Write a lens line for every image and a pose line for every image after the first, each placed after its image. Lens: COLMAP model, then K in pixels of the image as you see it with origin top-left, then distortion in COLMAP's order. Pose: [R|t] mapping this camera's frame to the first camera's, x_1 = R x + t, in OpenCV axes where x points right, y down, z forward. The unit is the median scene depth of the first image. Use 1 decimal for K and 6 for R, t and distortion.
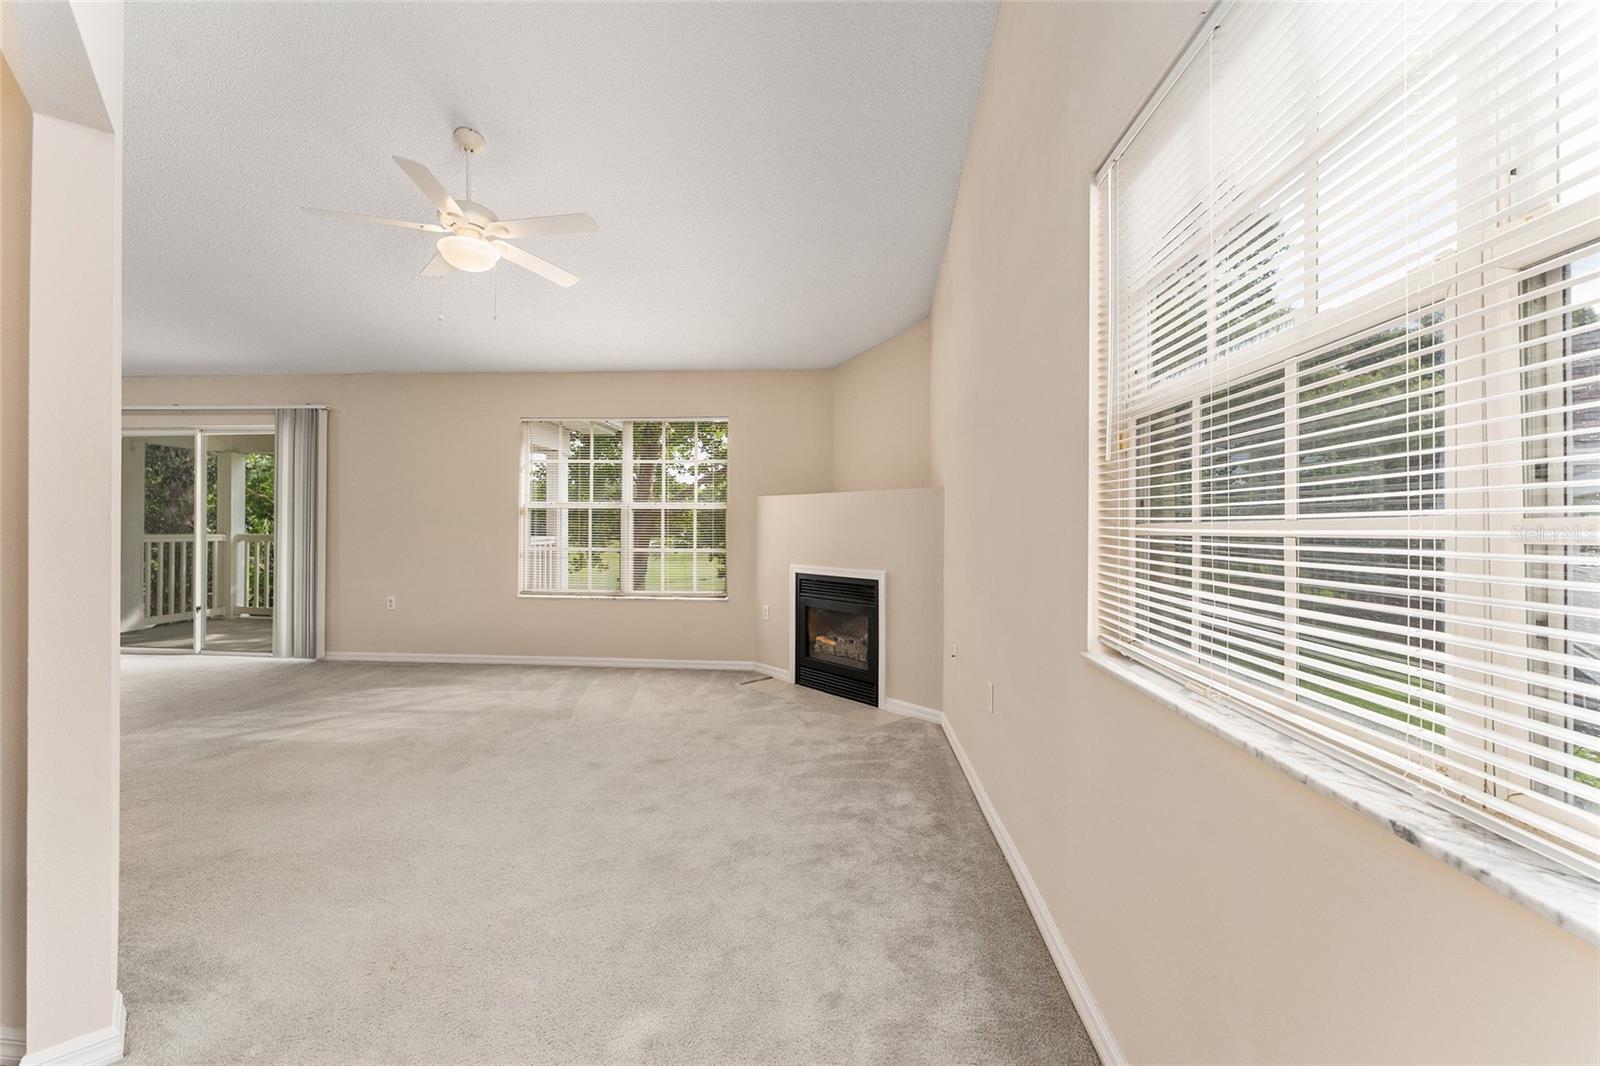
lens RADIAL K [[643.3, 0, 794.1], [0, 643.3, 522.6], [0, 0, 1]] dist [-0.000208, 0.000400]
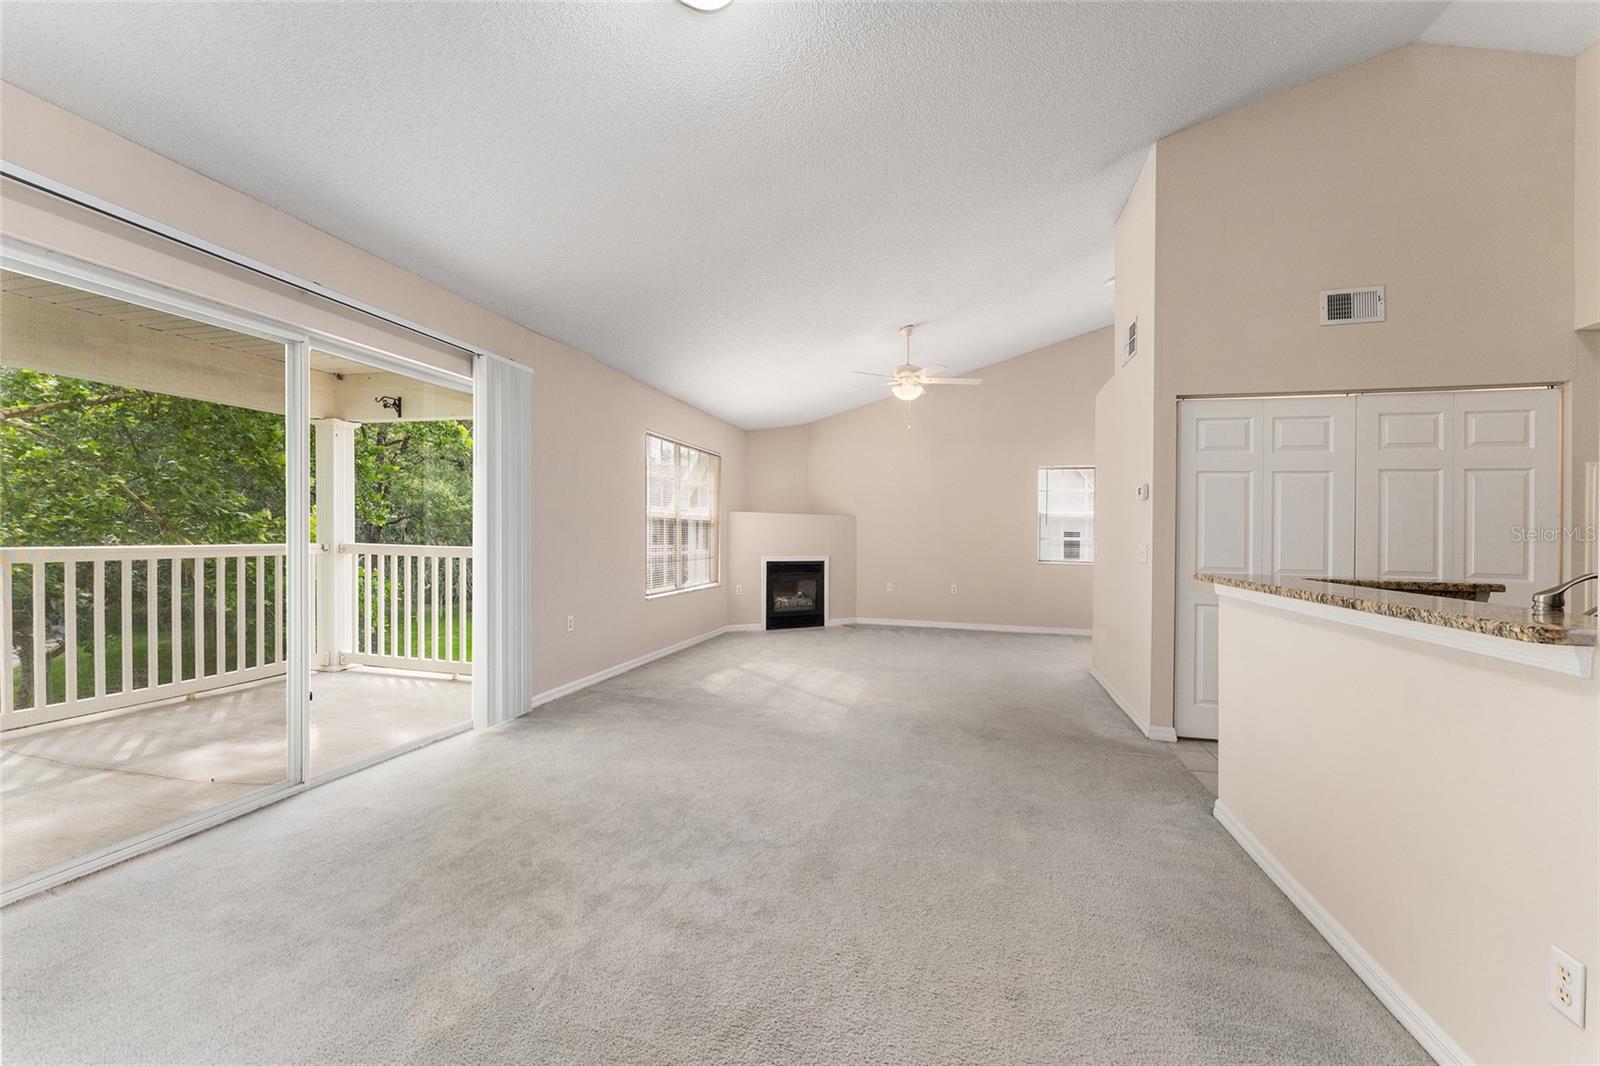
lens RADIAL K [[643.3, 0, 793.3], [0, 643.3, 546.5], [0, 0, 1]] dist [-0.000208, 0.000400]
pose [[0.184397, -0.017378, 0.982698, -1.604620], [-0.014413, 0.999688, 0.020383, 0.006728], [-0.982746, -0.017922, 0.184090, 0.660172]]
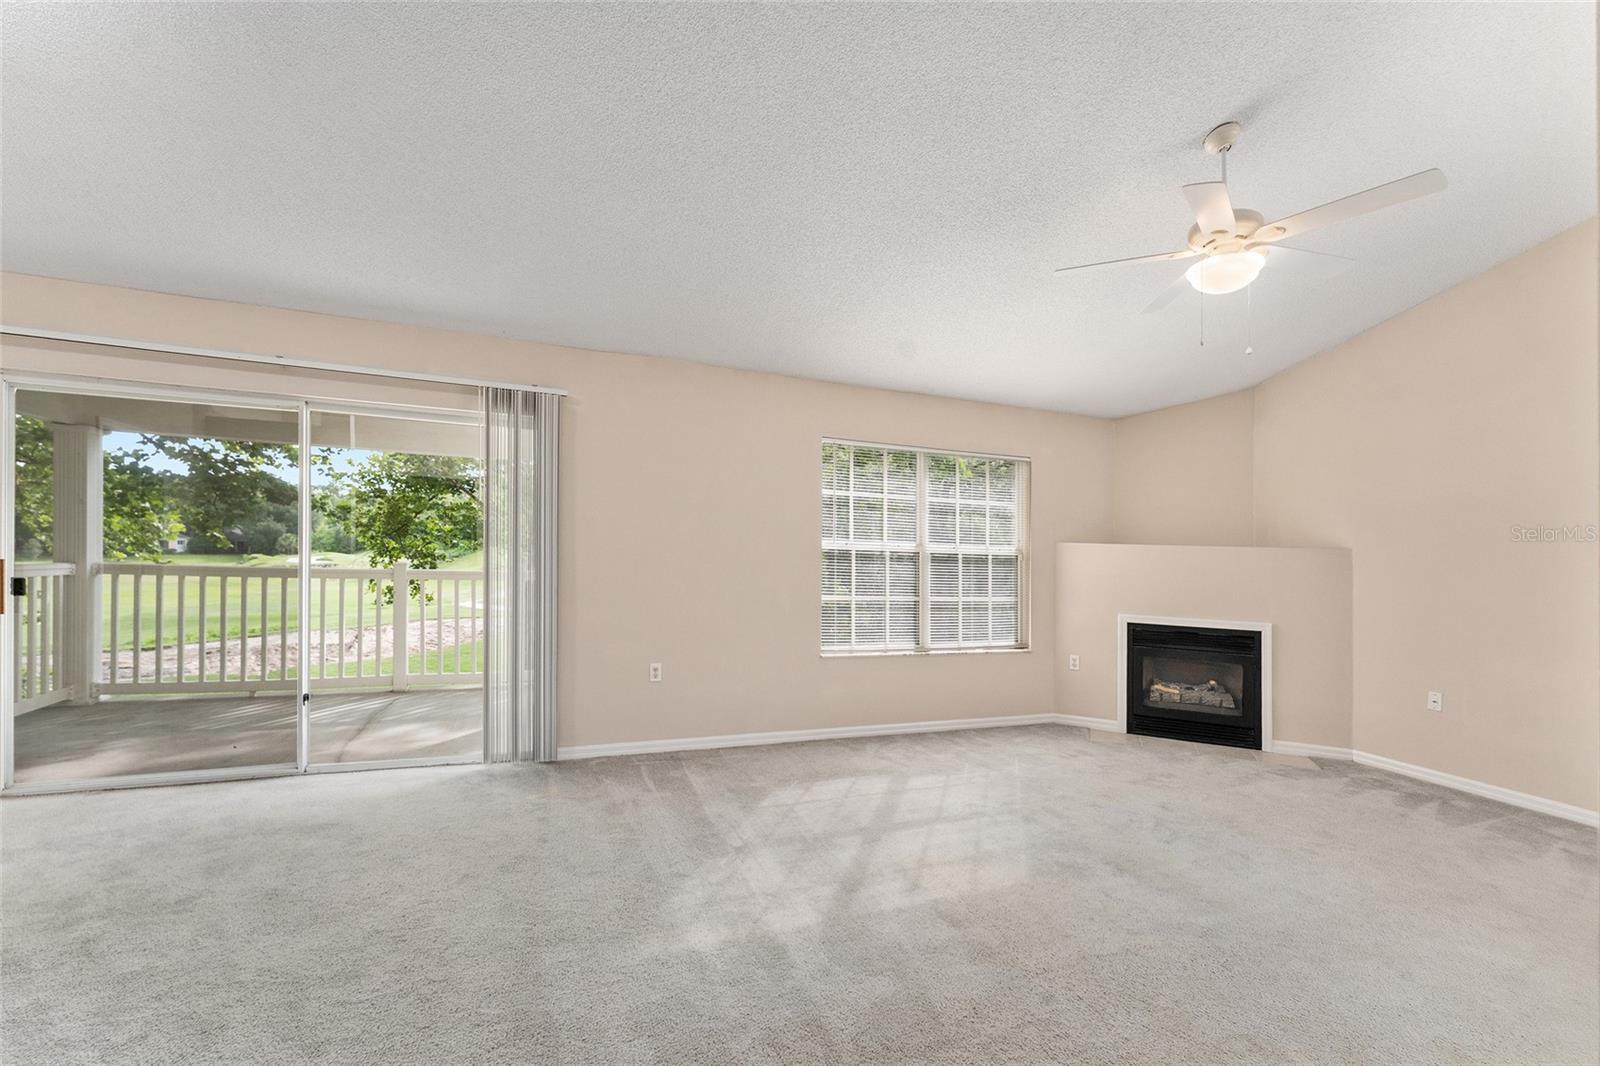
lens RADIAL K [[643.3, 0, 784.9], [0, 643.3, 560.2], [0, 0, 1]] dist [-0.000208, 0.000400]
pose [[0.906078, 0.021384, 0.422569, -0.931711], [-0.029589, 0.999479, 0.012867, -0.016692], [-0.422074, -0.024161, 0.906239, 0.333959]]
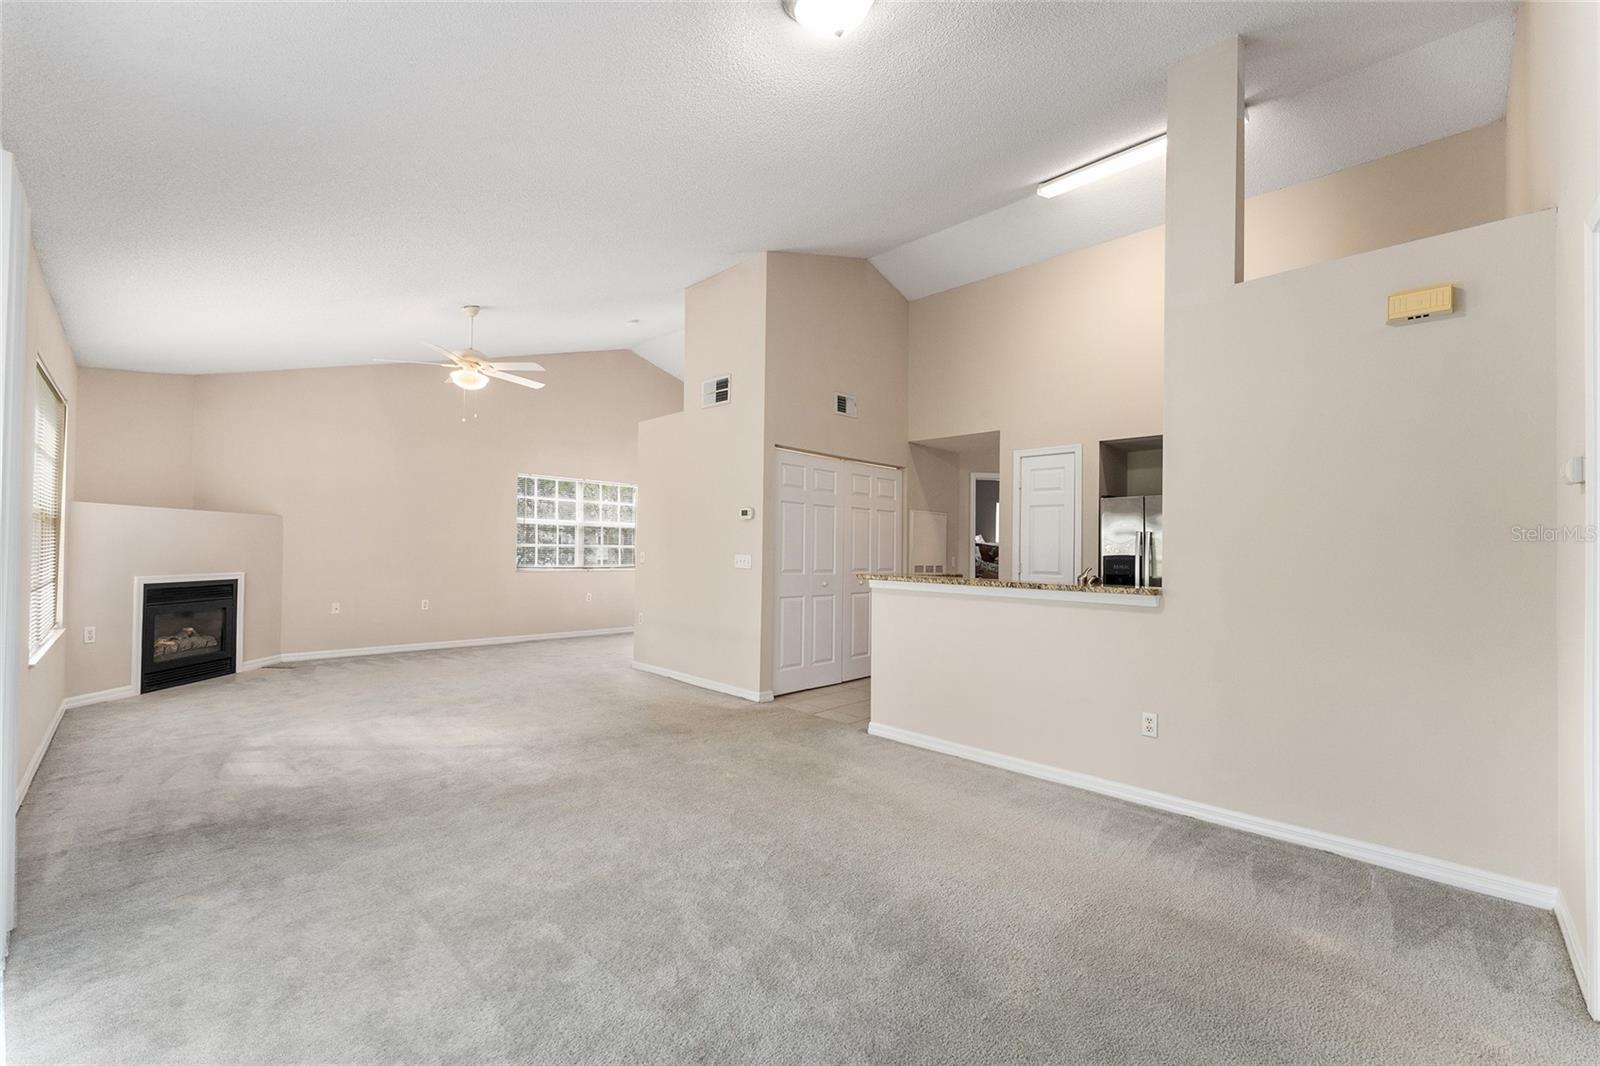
lens RADIAL K [[643.3, 0, 791.8], [0, 643.3, 544.2], [0, 0, 1]] dist [-0.000208, 0.000400]
pose [[-0.757818, -0.009285, 0.652400, -1.460819], [-0.017995, 0.999816, -0.006673, 0.004107], [-0.652217, -0.016797, -0.757846, 1.133393]]
